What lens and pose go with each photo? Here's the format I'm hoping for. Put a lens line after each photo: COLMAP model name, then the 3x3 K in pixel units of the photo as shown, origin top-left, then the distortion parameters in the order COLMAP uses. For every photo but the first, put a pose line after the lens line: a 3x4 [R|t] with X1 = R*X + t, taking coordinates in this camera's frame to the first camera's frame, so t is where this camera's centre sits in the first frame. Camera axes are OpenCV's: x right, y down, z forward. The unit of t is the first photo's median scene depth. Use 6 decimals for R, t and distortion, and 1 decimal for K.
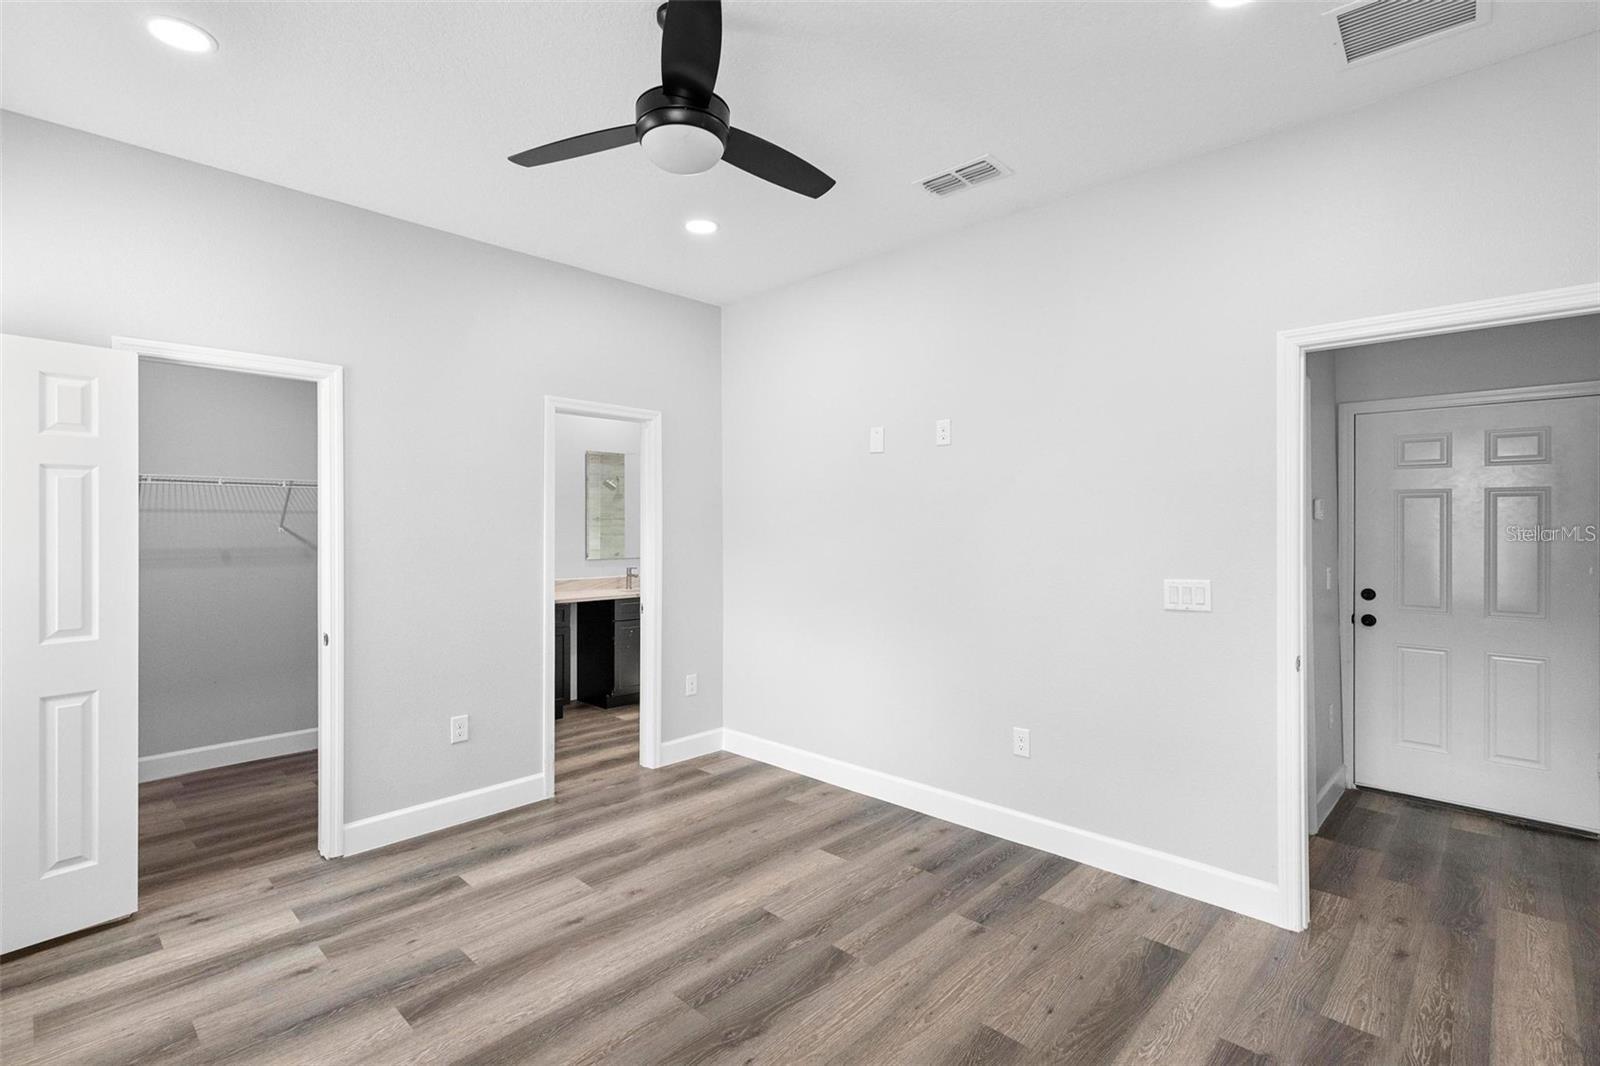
lens RADIAL K [[740.5, 0, 797.8], [0, 740.5, 526.7], [0, 0, 1]] dist [0.011362, -0.000664]
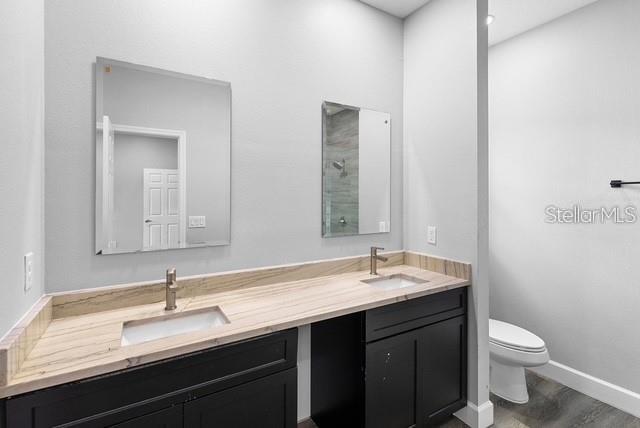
lens RADIAL K [[301.1, 0, 320.8], [0, 301.1, 196.1], [0, 0, 1]] dist [0.001549, -0.000134]
pose [[0.962979, -0.001551, -0.269573, -0.141185], [0.000708, 0.999995, -0.003225, 0.000116], [0.269577, 0.002915, 0.962975, 0.484196]]
